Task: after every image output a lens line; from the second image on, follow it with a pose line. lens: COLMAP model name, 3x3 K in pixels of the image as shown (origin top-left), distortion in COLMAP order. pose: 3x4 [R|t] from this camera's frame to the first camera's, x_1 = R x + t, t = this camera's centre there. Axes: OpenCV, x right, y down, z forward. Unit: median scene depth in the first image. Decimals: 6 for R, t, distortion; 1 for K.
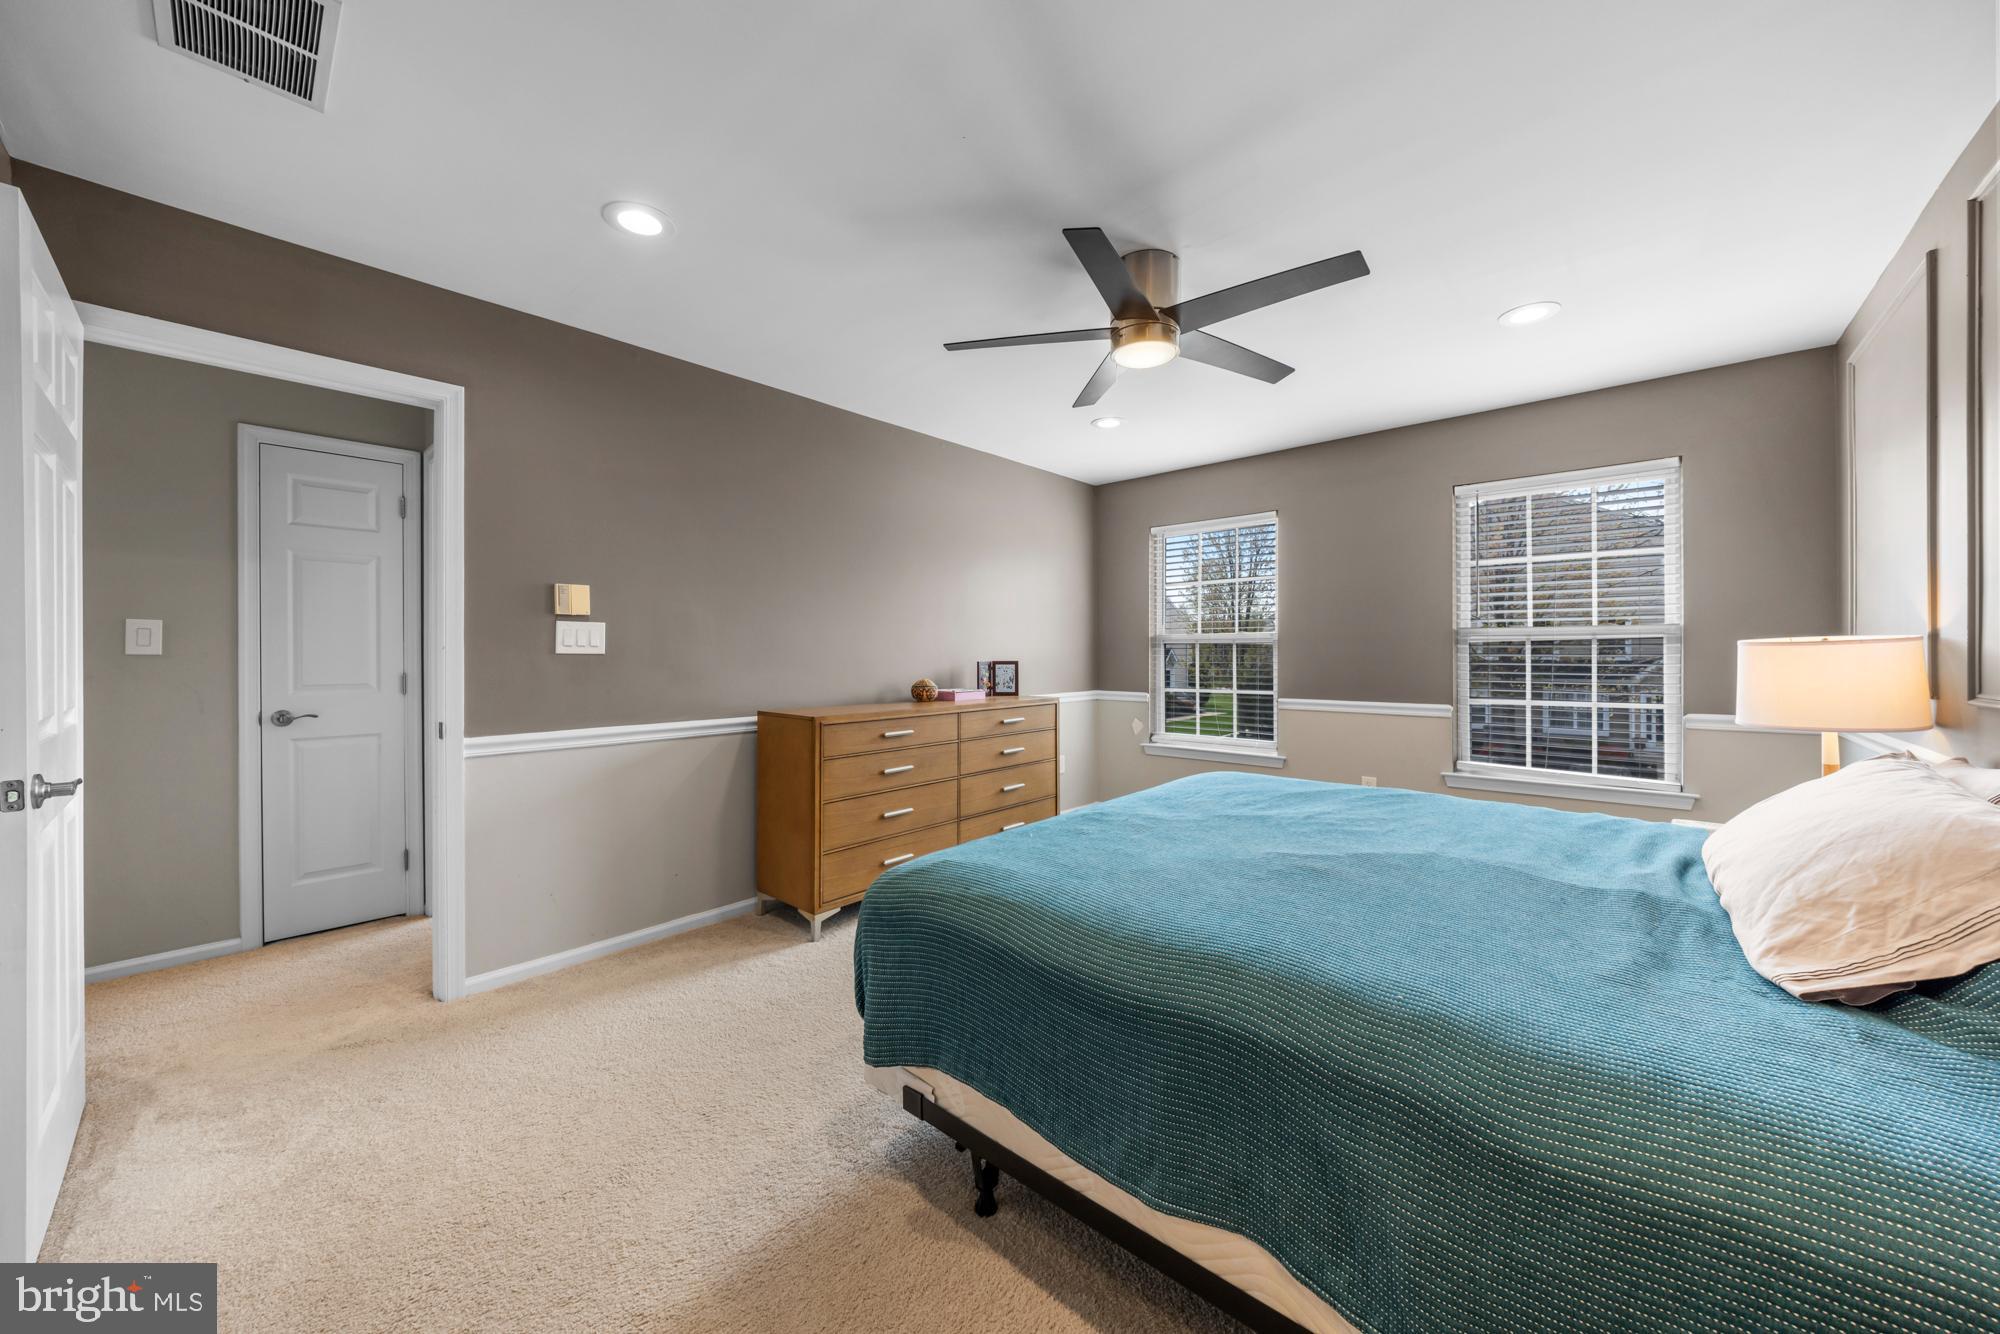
lens RADIAL K [[713.8, 0, 997.6], [0, 713.8, 655.2], [0, 0, 1]] dist [-0.000867, -0.000036]
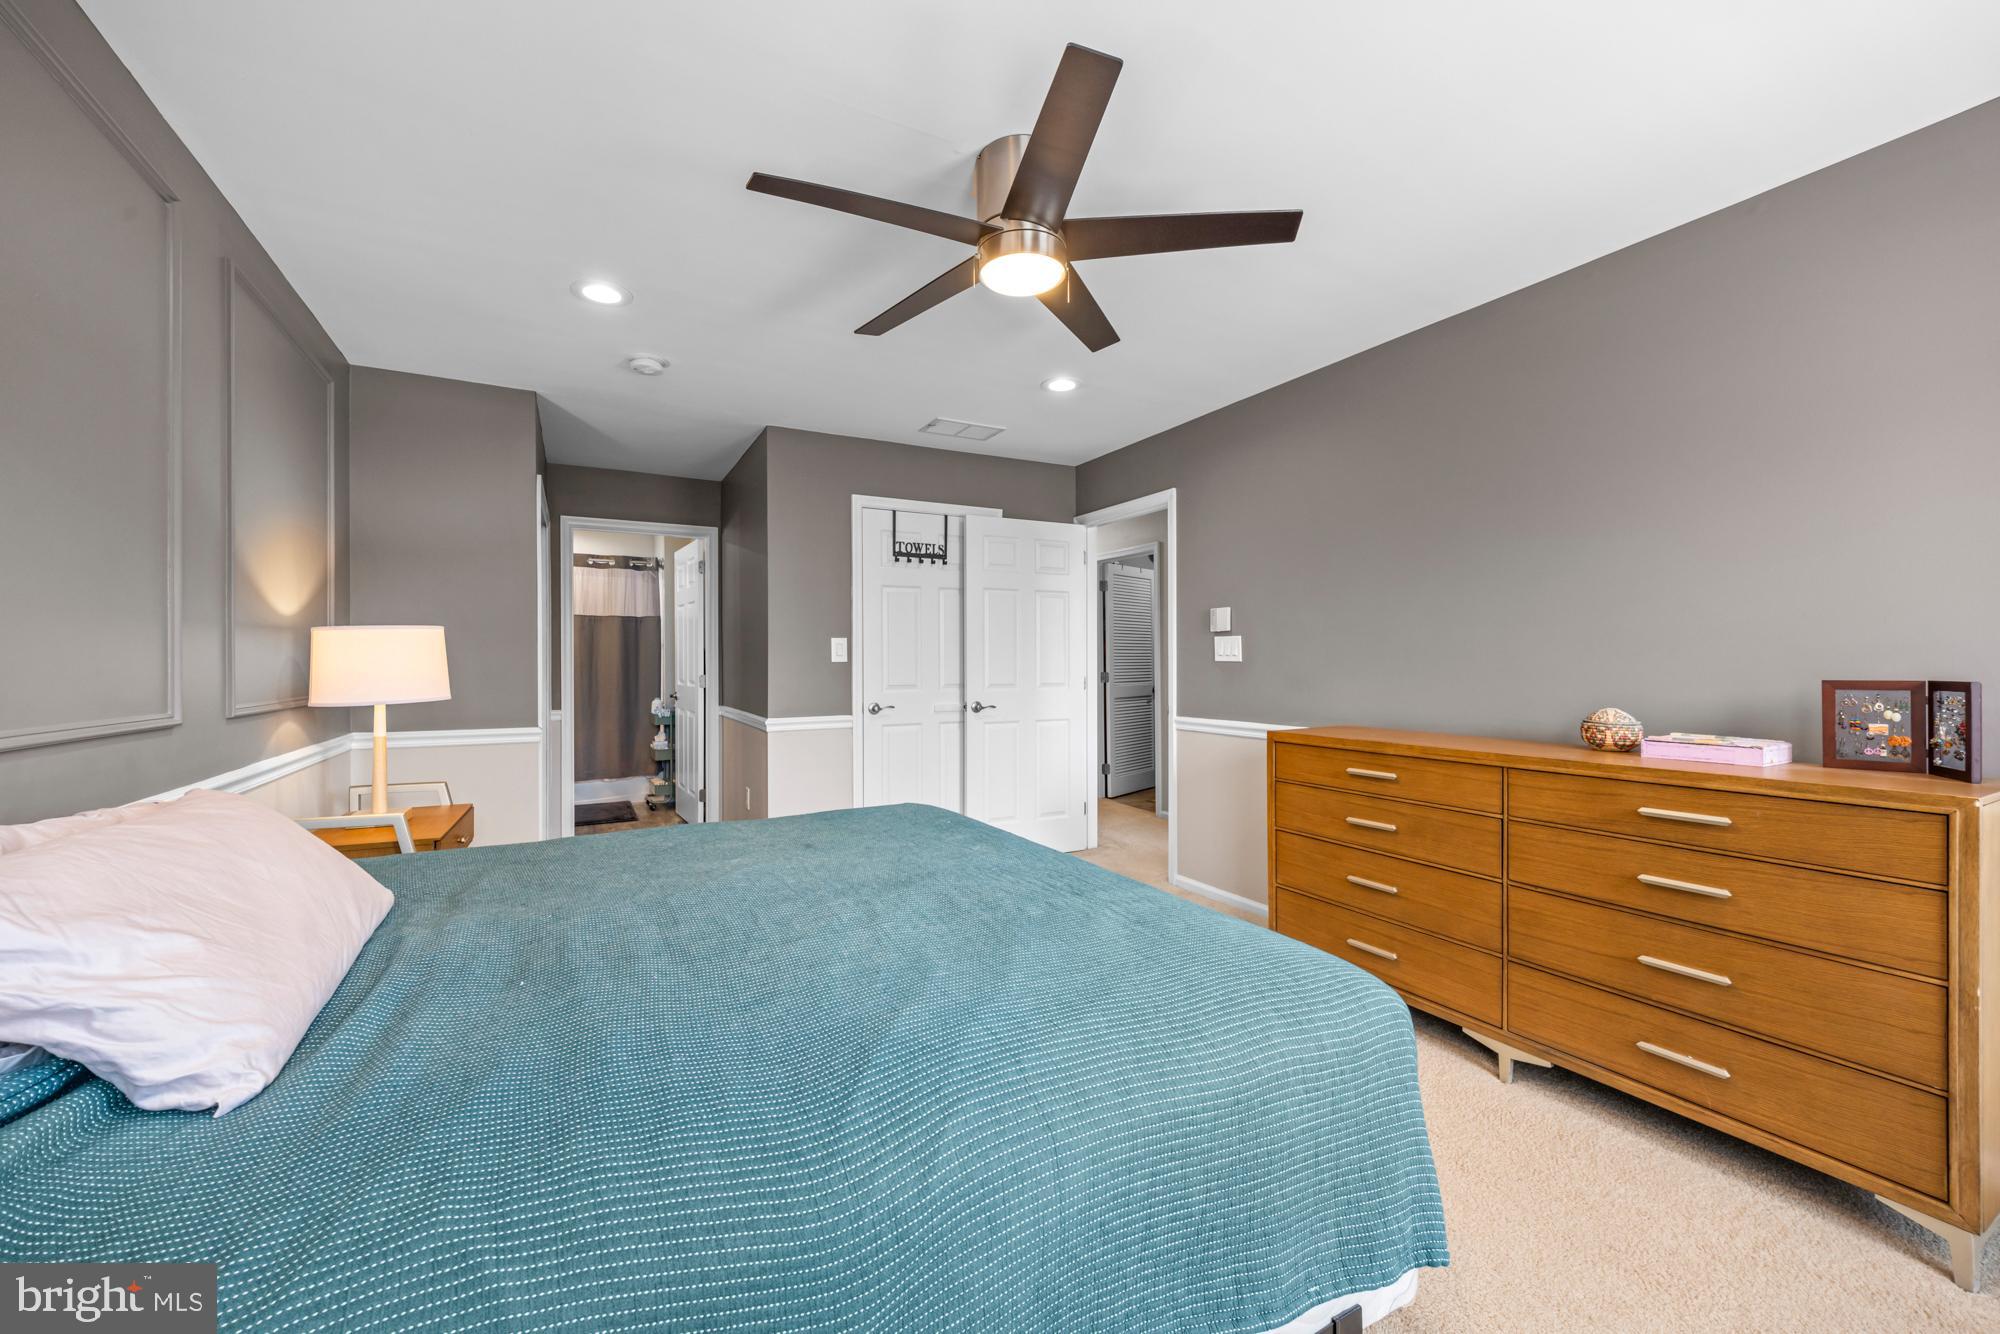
lens RADIAL K [[775.3, 0, 1000.0], [0, 775.3, 667.0], [0, 0, 1]] dist [-0.000442, -0.000052]
pose [[-0.346495, 0.008958, -0.938009, 0.589182], [0.002229, 0.999959, 0.008726, -0.003579], [0.938049, 0.000933, -0.346501, 0.757866]]
